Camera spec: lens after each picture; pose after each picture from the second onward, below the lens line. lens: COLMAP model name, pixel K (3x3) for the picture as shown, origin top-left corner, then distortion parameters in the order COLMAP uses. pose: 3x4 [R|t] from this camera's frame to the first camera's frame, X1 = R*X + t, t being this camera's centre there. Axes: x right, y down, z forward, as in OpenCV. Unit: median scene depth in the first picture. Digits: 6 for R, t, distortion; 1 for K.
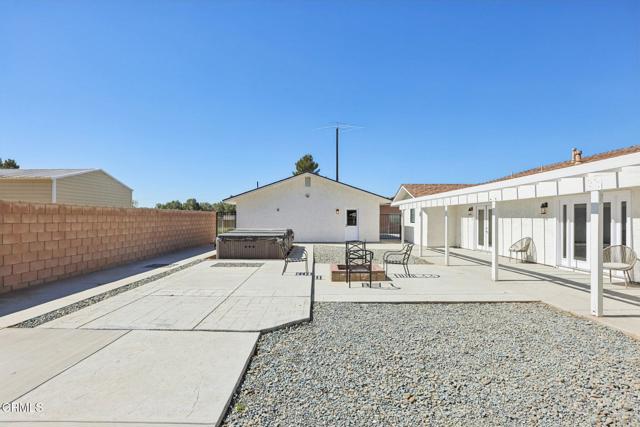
lens RADIAL K [[356.0, 0, 321.1], [0, 356.0, 217.0], [0, 0, 1]] dist [-0.019985, 0.000685]
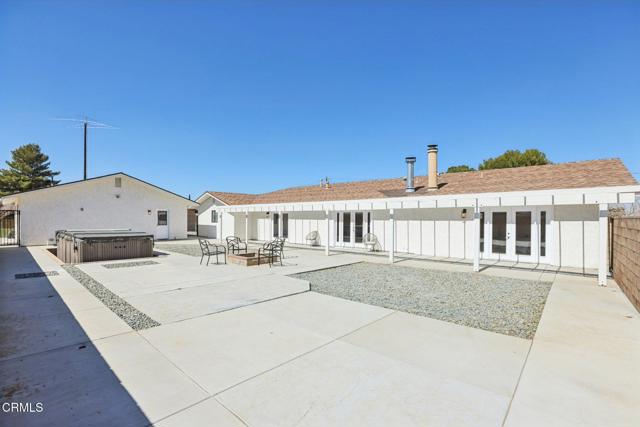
lens RADIAL K [[289.0, 0, 324.7], [0, 289.0, 218.1], [0, 0, 1]] dist [-0.005661, -0.000416]
pose [[0.680760, 0.007255, 0.732470, -0.398479], [-0.009490, 0.999954, -0.001084, -0.003827], [-0.732445, -0.006213, 0.680798, 0.018154]]
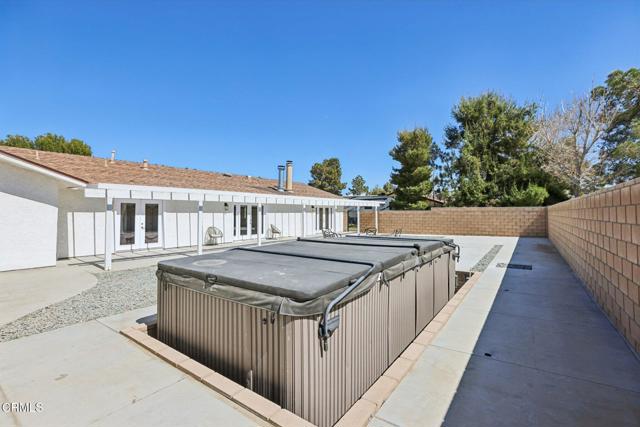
lens RADIAL K [[289.0, 0, 324.5], [0, 289.0, 211.6], [0, 0, 1]] dist [-0.005661, -0.000416]
pose [[-0.799933, 0.001110, 0.600089, -0.440456], [-0.003139, 0.999977, -0.006035, 0.003779], [-0.600082, -0.006711, -0.799911, 1.603763]]
